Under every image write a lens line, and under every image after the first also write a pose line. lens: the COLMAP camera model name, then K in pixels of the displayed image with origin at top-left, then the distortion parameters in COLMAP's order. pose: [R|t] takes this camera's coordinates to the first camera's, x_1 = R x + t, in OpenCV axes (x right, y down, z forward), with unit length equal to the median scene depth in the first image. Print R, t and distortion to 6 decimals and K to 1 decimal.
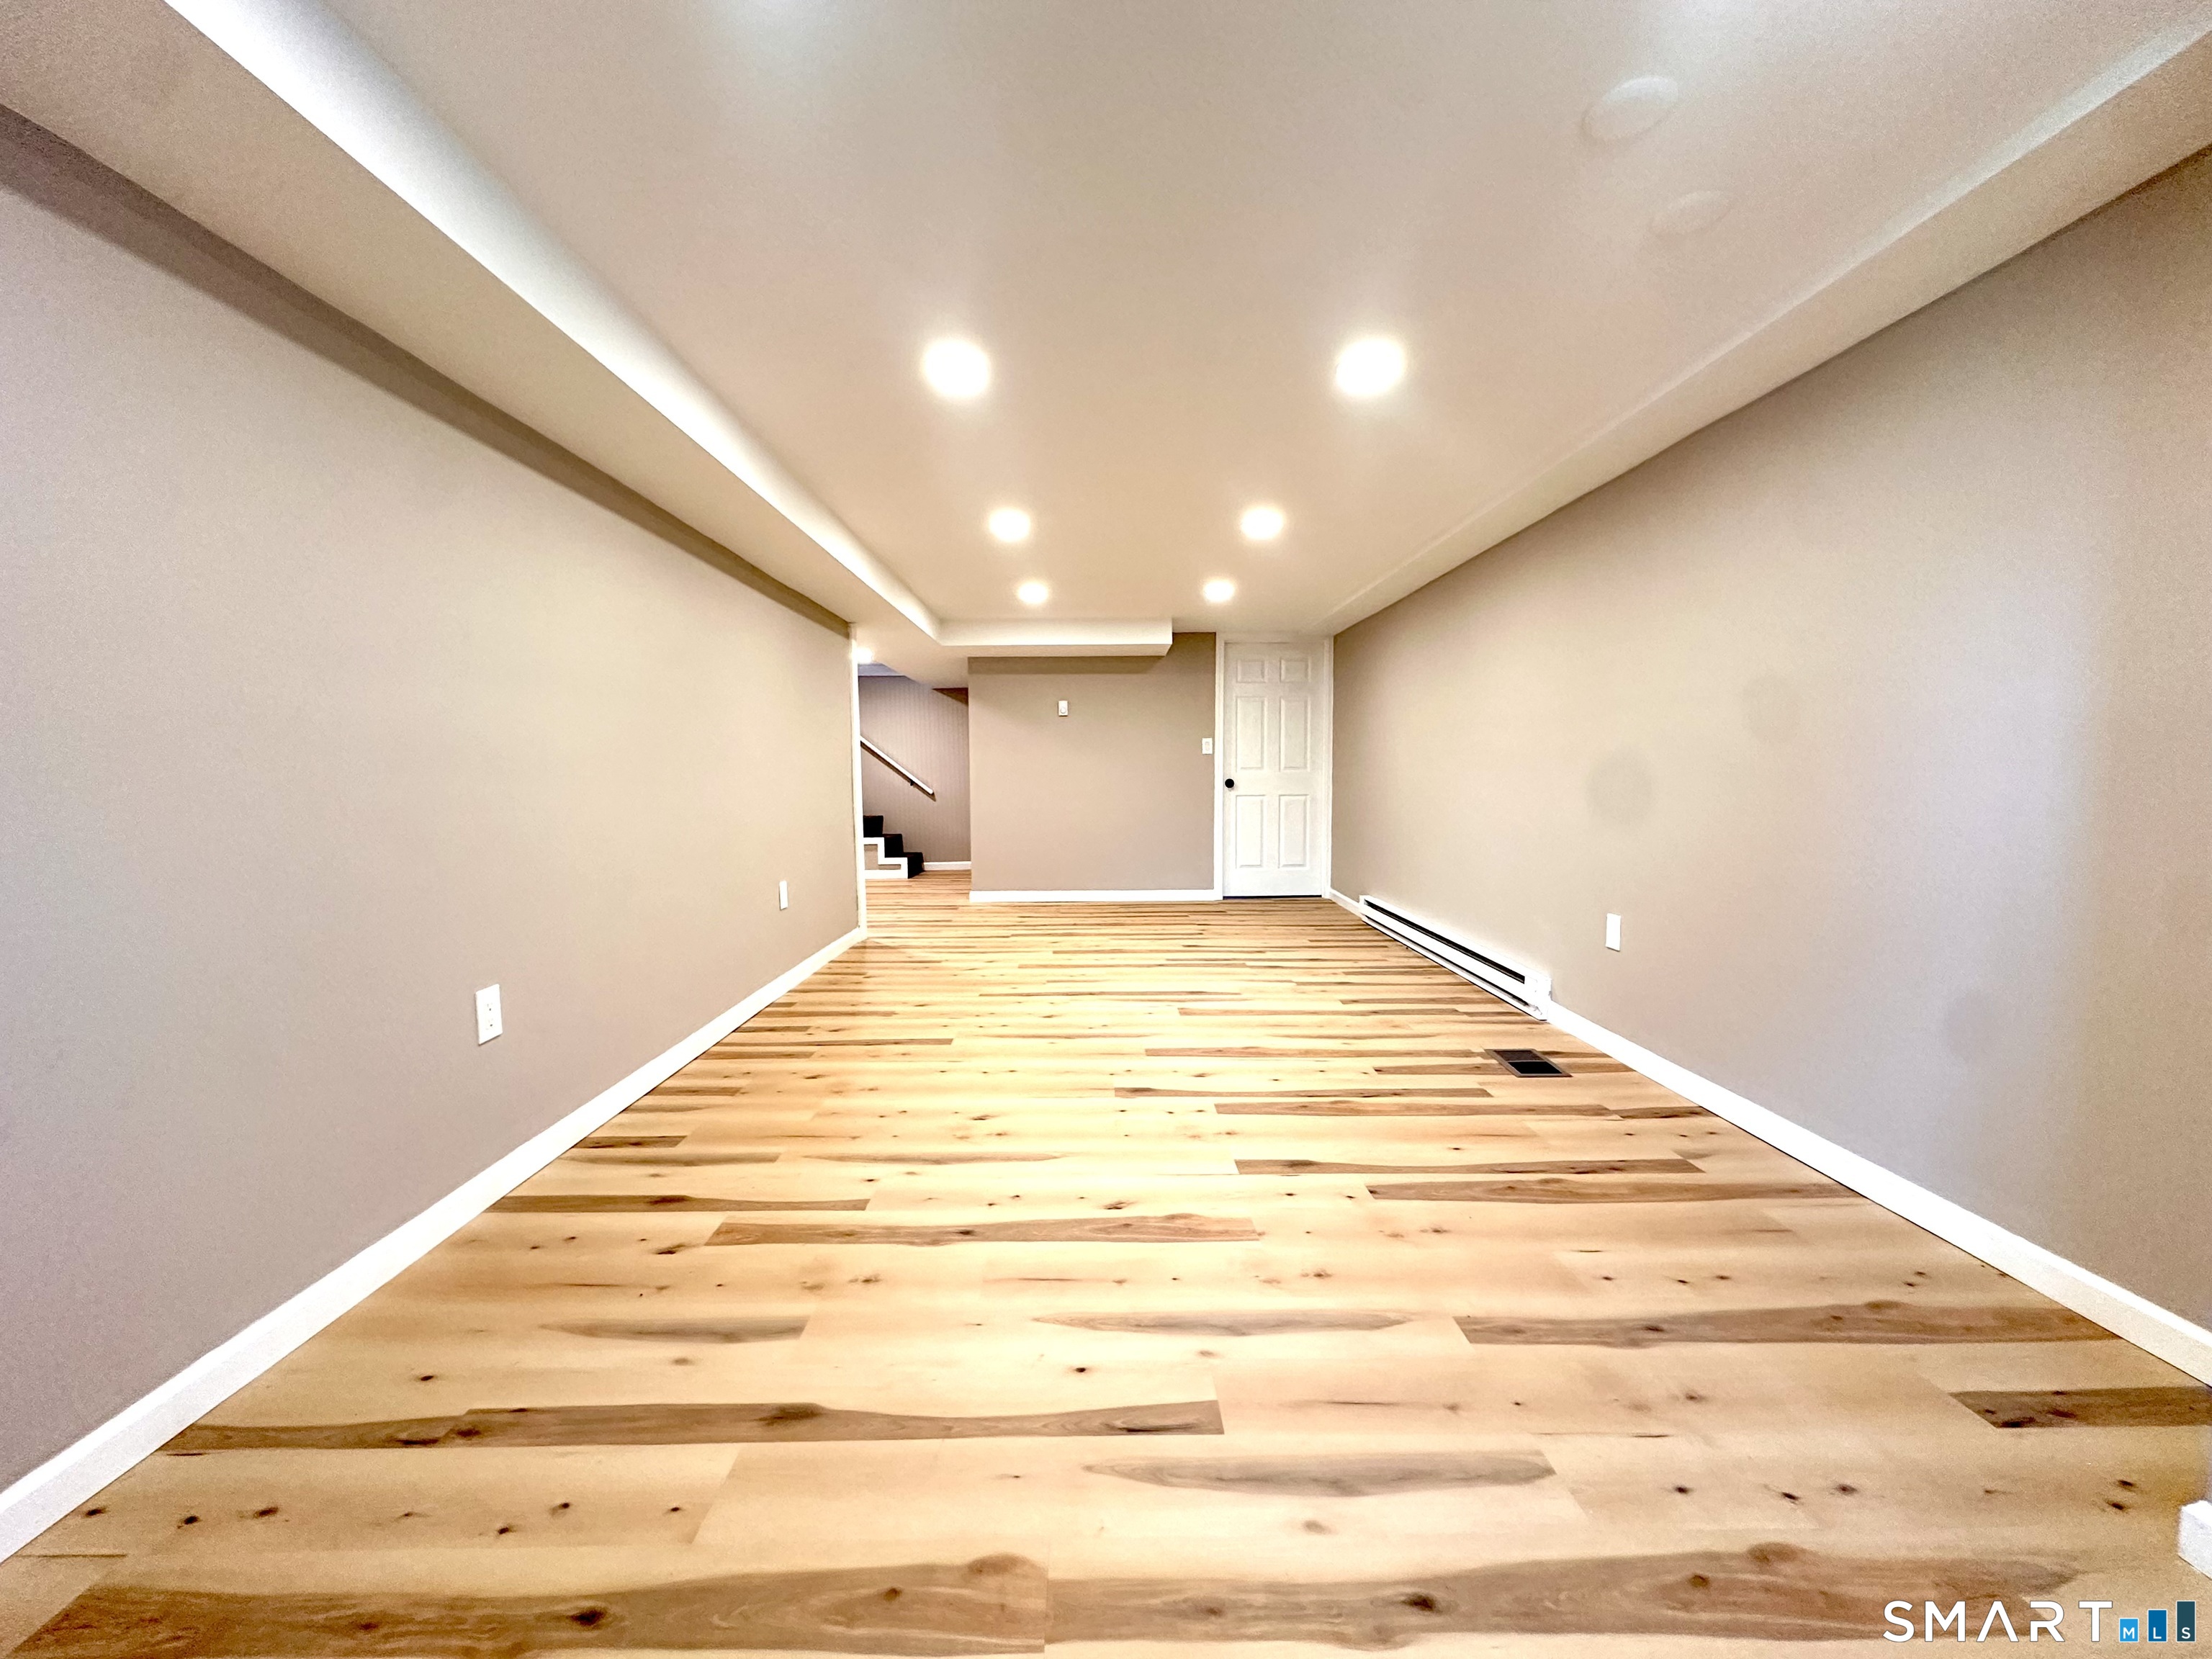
lens RADIAL K [[879.5, 0, 1106.0], [0, 879.5, 829.5], [0, 0, 1]] dist [-0.002734, 0.000470]
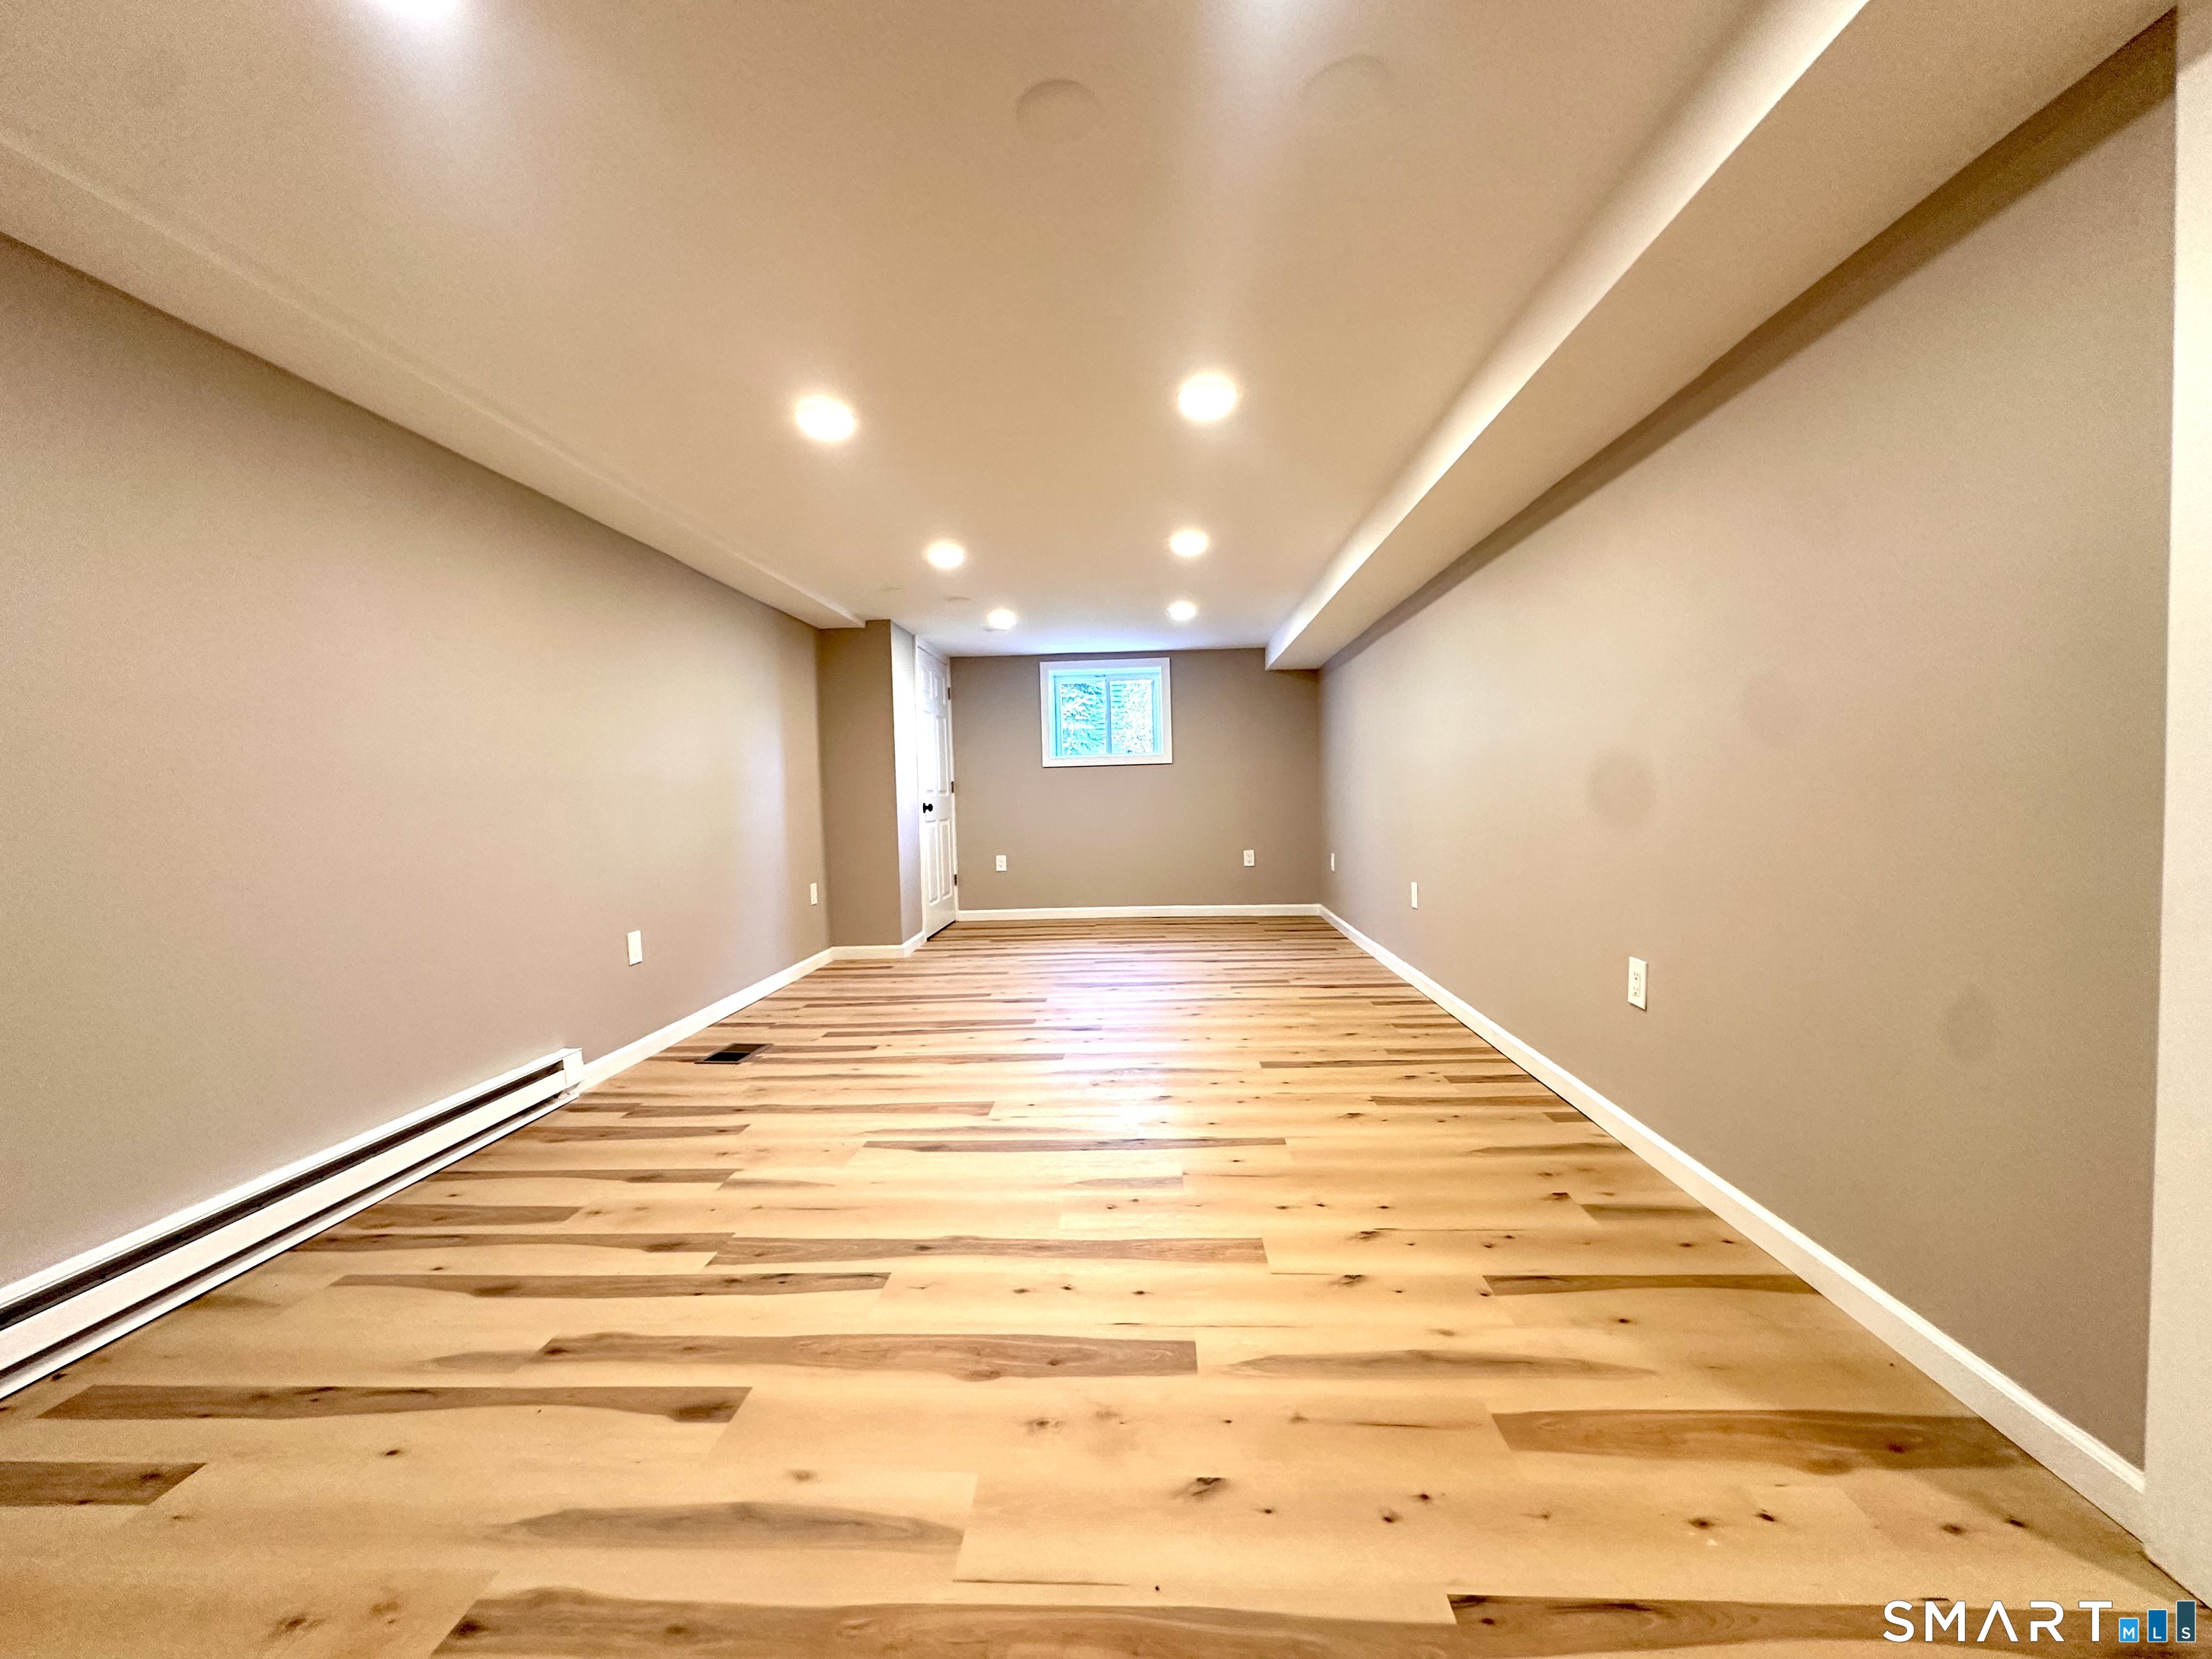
lens RADIAL K [[879.5, 0, 1106.0], [0, 879.5, 829.5], [0, 0, 1]] dist [-0.002734, 0.000470]
pose [[-0.997075, 0.029279, 0.070606, -0.081890], [0.036779, 0.993537, 0.107383, -0.116194], [-0.067006, 0.109666, -0.991707, 1.885855]]
